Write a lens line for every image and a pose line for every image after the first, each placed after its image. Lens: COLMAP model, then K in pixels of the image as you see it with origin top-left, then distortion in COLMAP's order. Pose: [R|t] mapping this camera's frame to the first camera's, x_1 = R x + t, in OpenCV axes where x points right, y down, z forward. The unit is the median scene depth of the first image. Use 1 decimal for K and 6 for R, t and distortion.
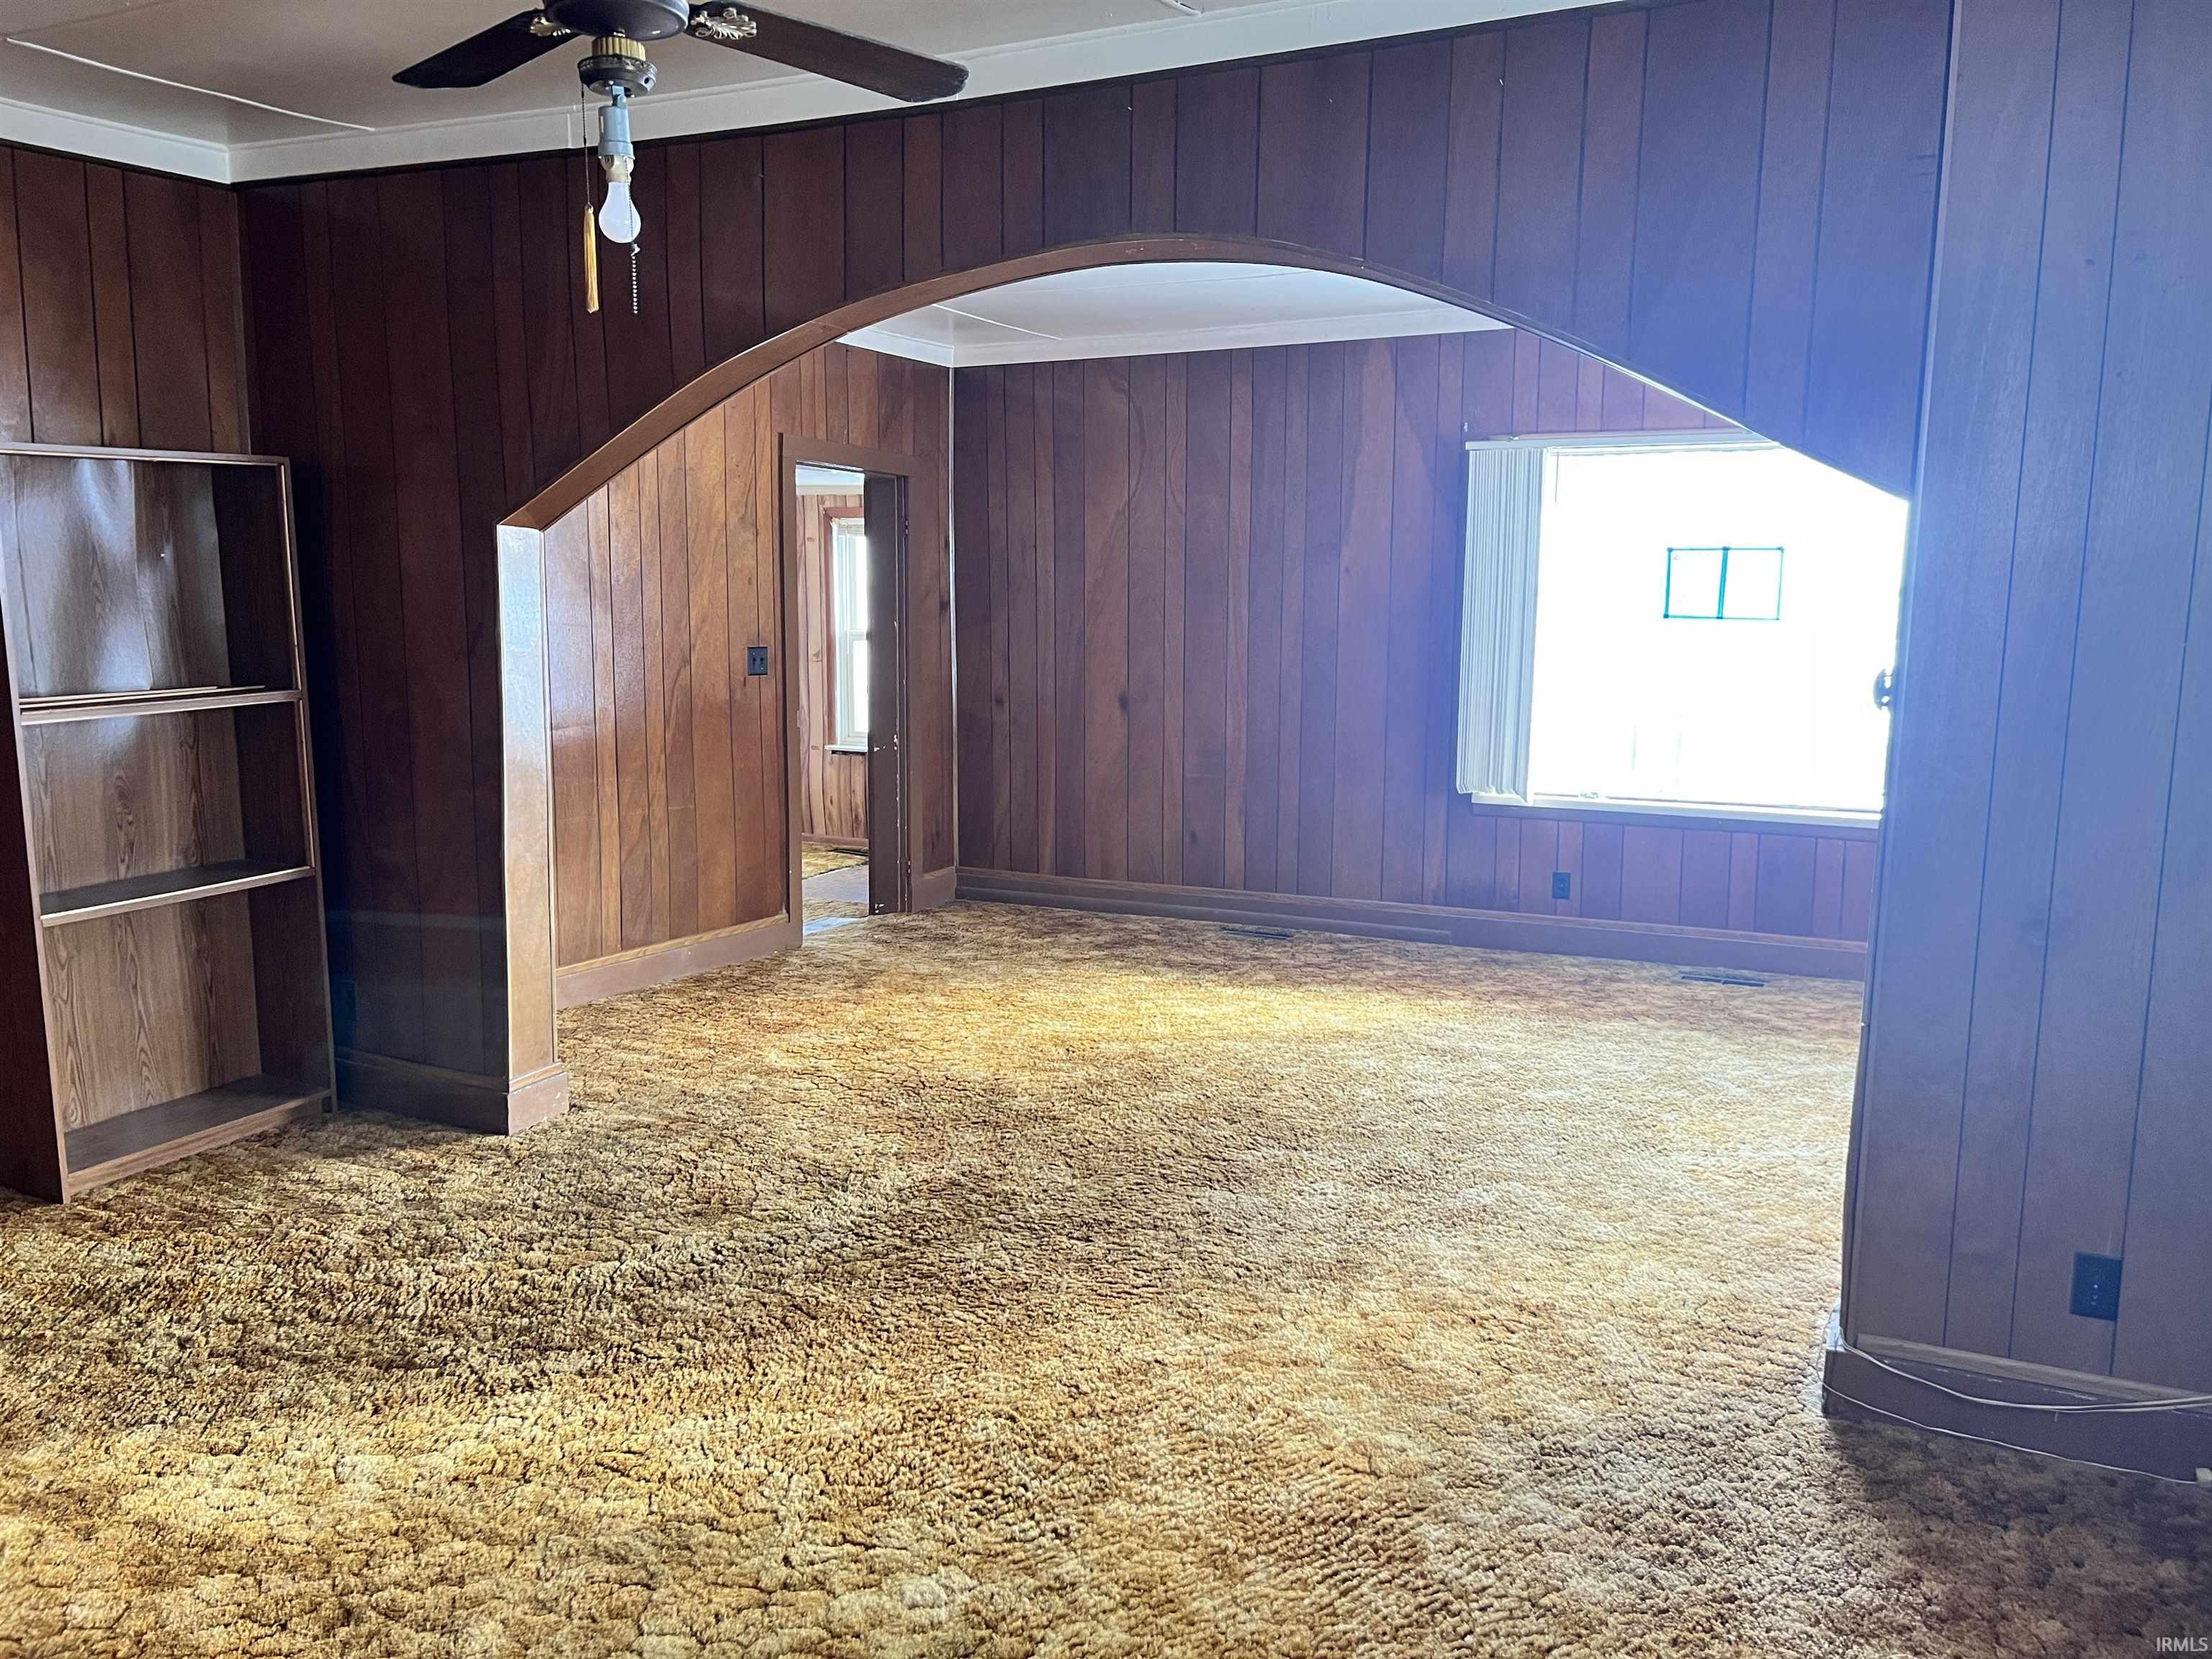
lens RADIAL K [[1674.8, 0, 1106.0], [0, 1674.8, 829.5], [0, 0, 1]] dist [0.042125, -0.034743]
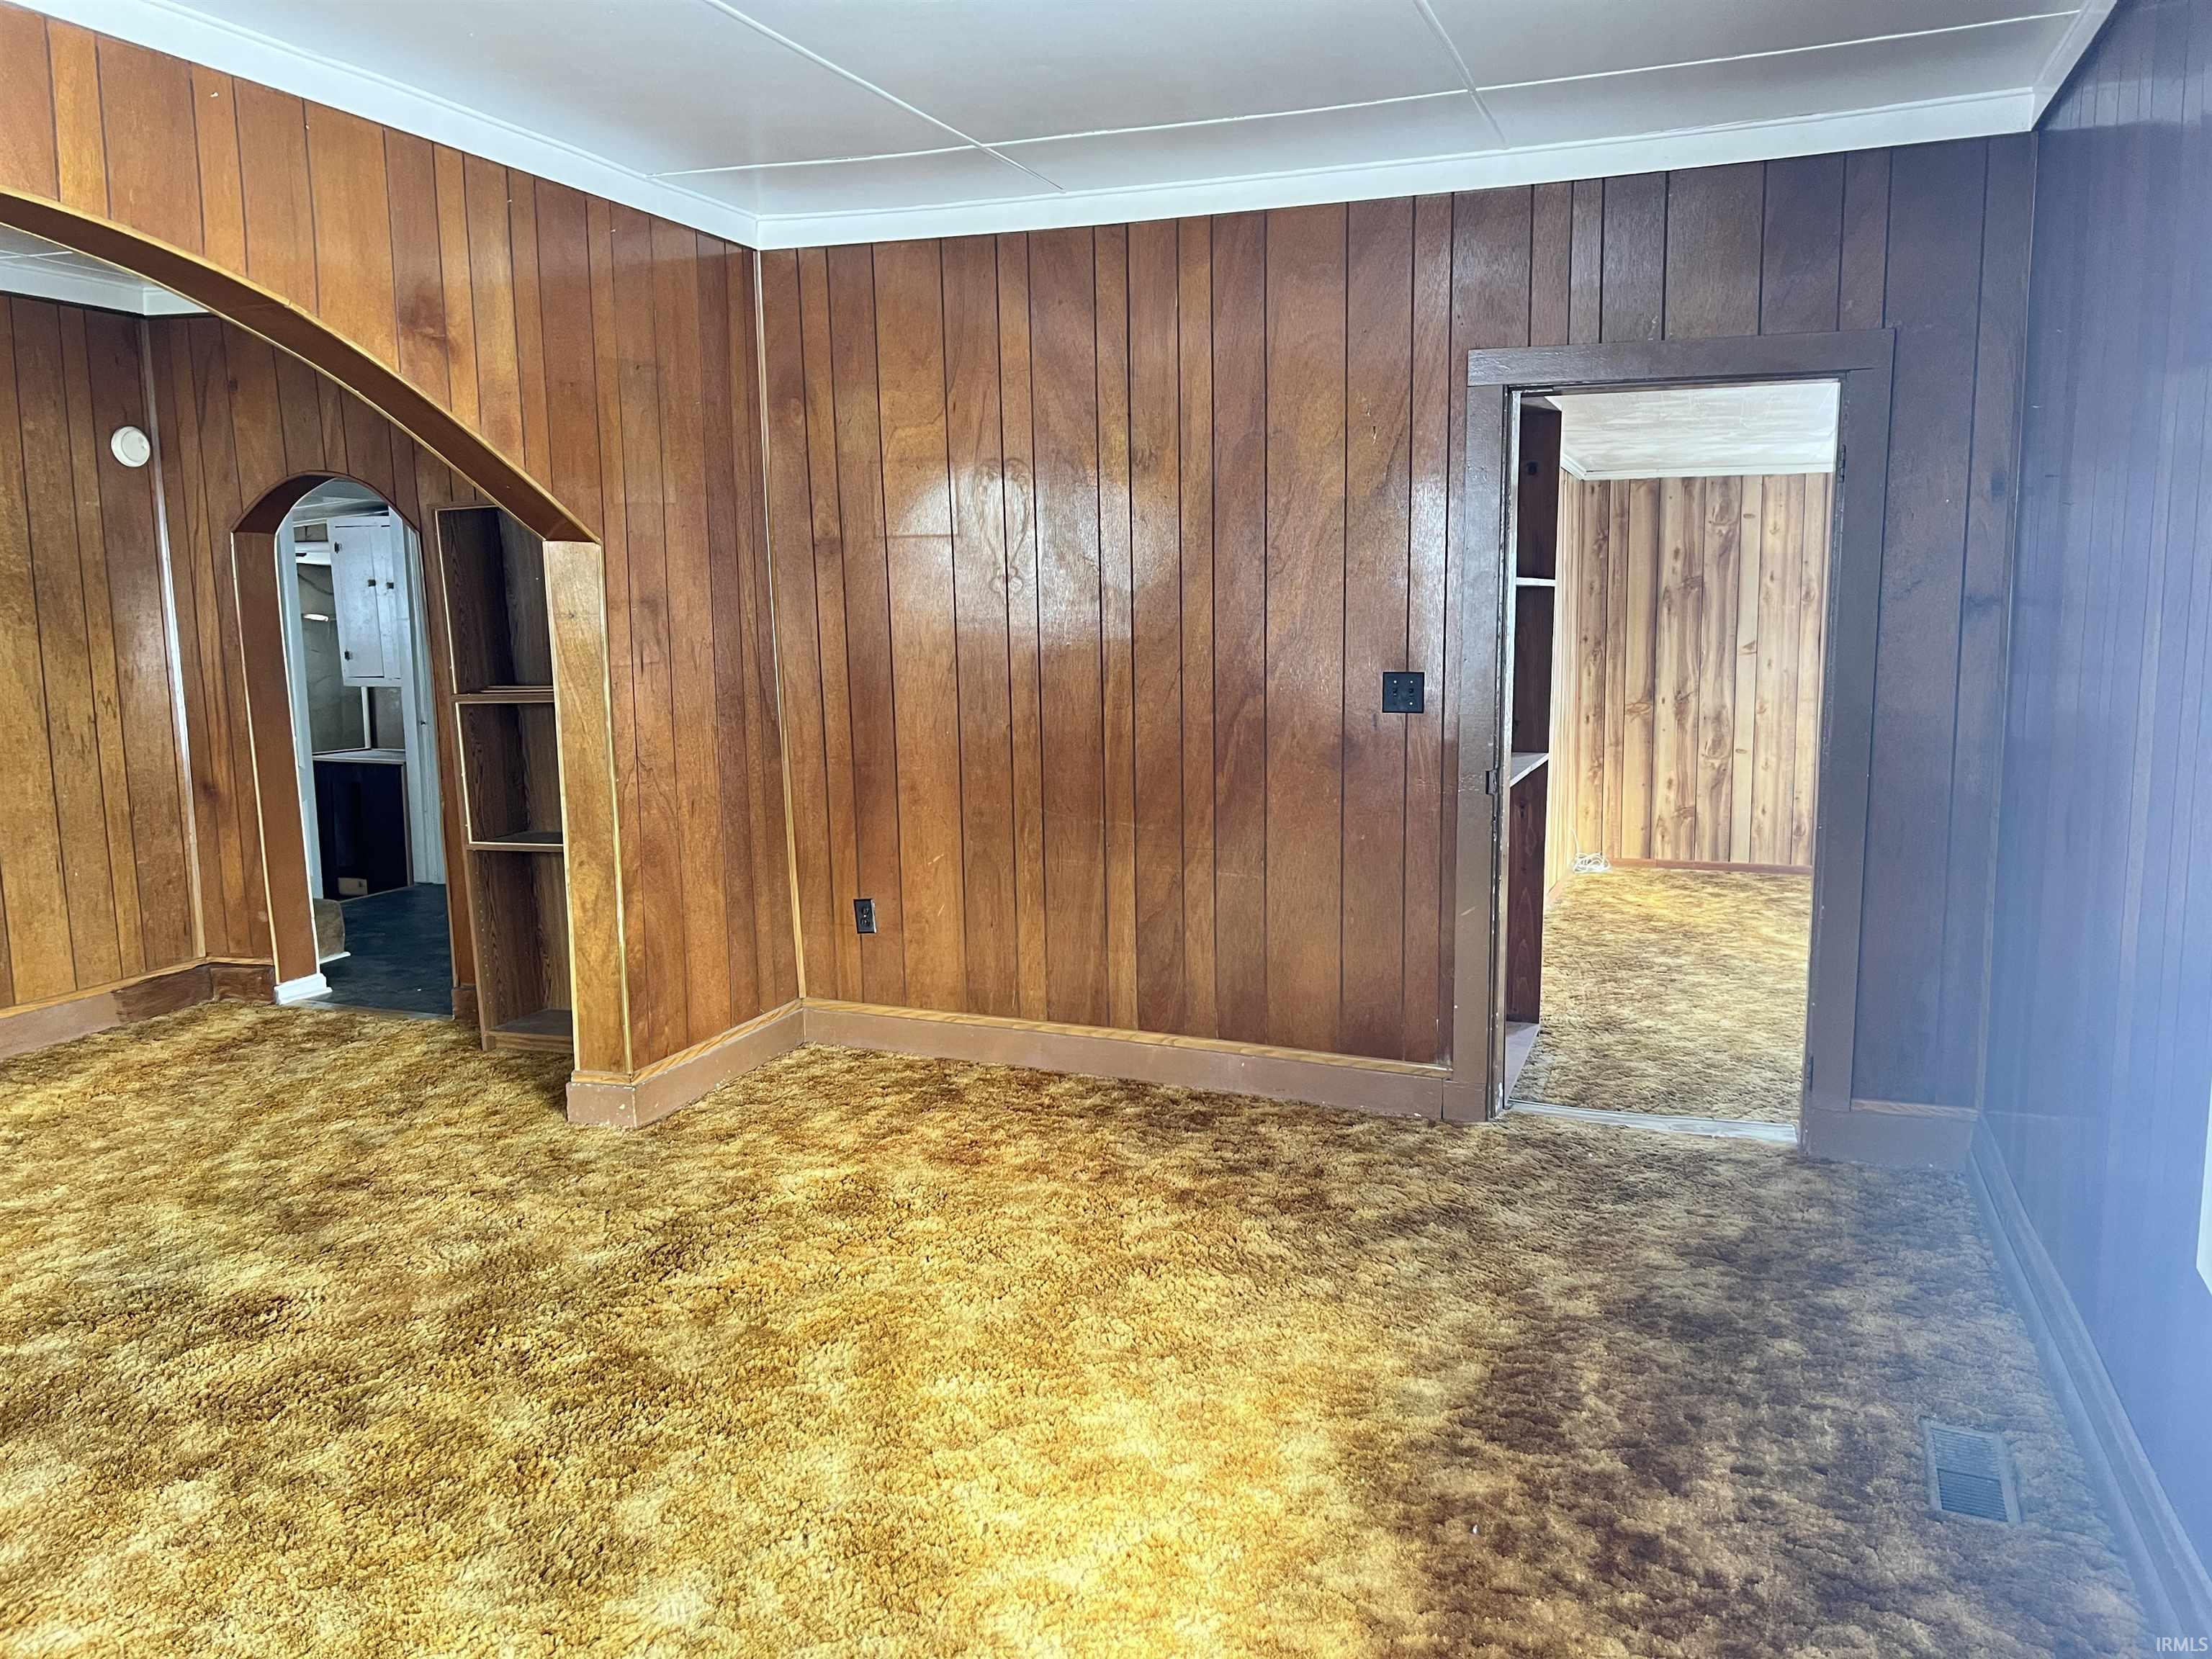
lens RADIAL K [[1660.0, 0, 1106.4], [0, 1660.0, 821.1], [0, 0, 1]] dist [0.056726, -0.063226]
pose [[0.106225, 0.127346, -0.986154, 0.590447], [-0.124029, 0.985716, 0.113930, -0.141008], [0.986576, 0.110210, 0.120503, 1.019461]]
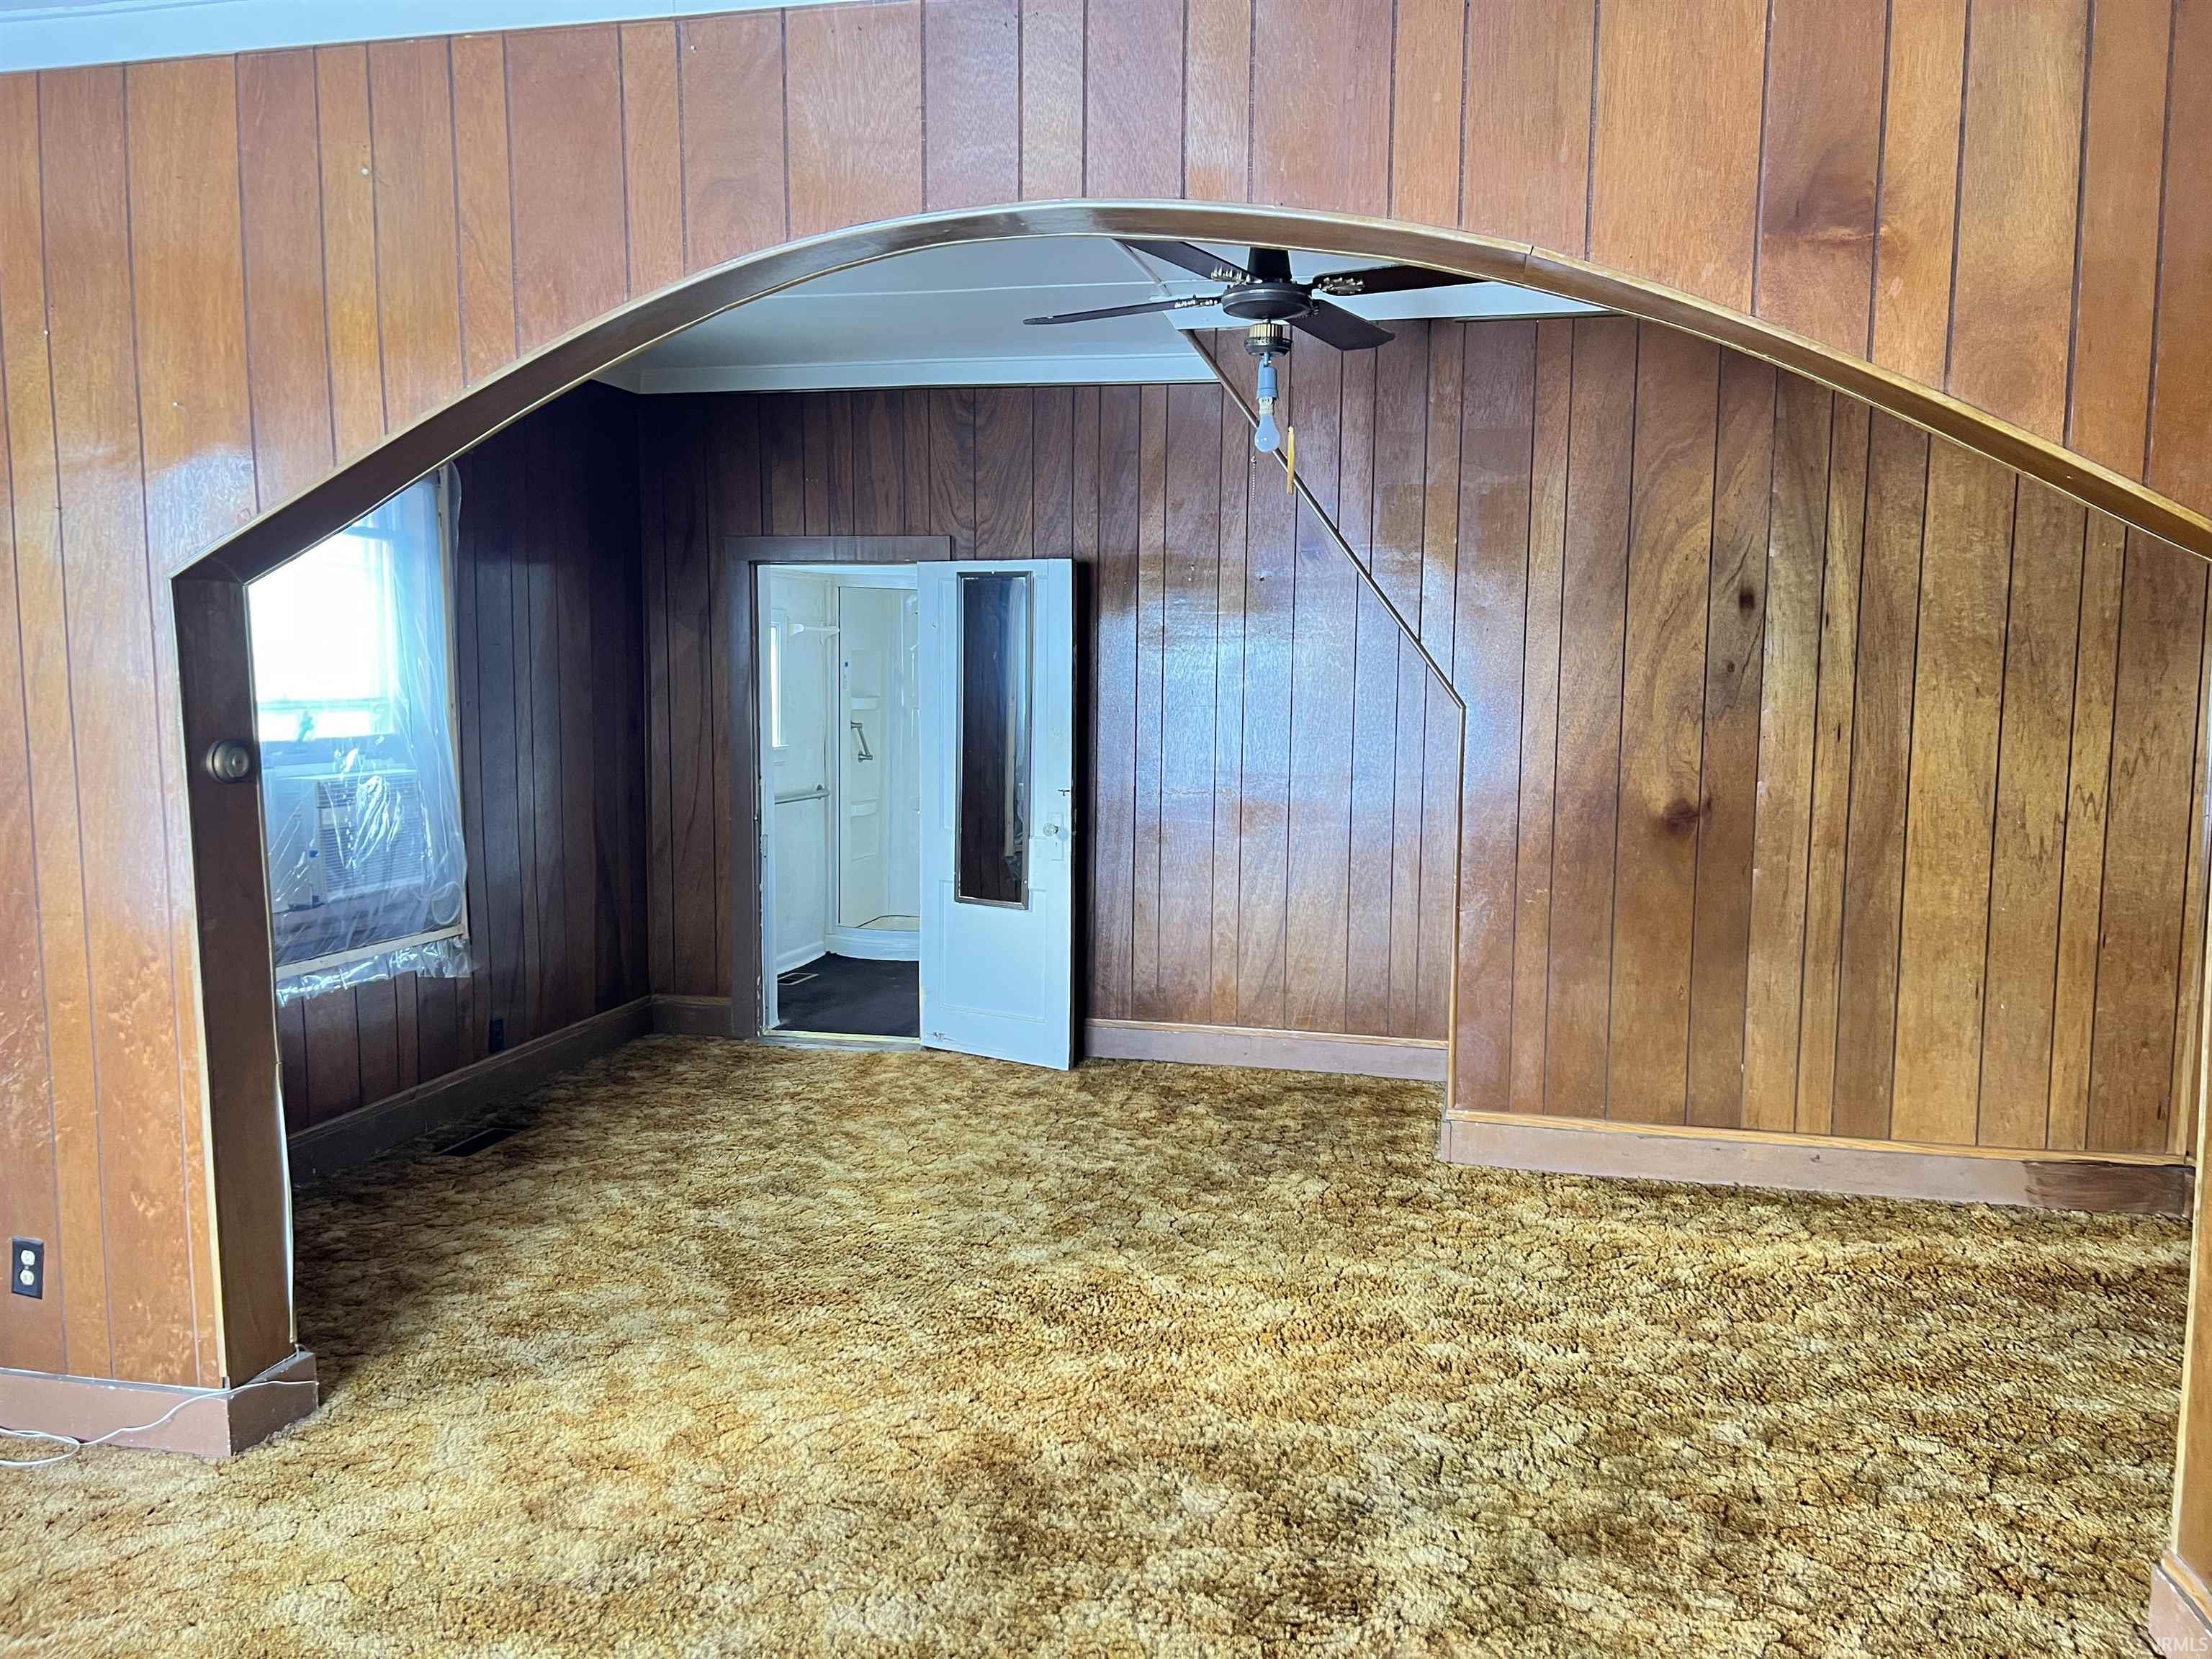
lens RADIAL K [[1660.0, 0, 1106.4], [0, 1660.0, 821.1], [0, 0, 1]] dist [0.056726, -0.063226]
pose [[-0.971185, 0.011810, -0.238035, 0.104479], [-0.043222, 0.973482, 0.224645, -0.172035], [0.234376, 0.228460, -0.944920, 1.197427]]
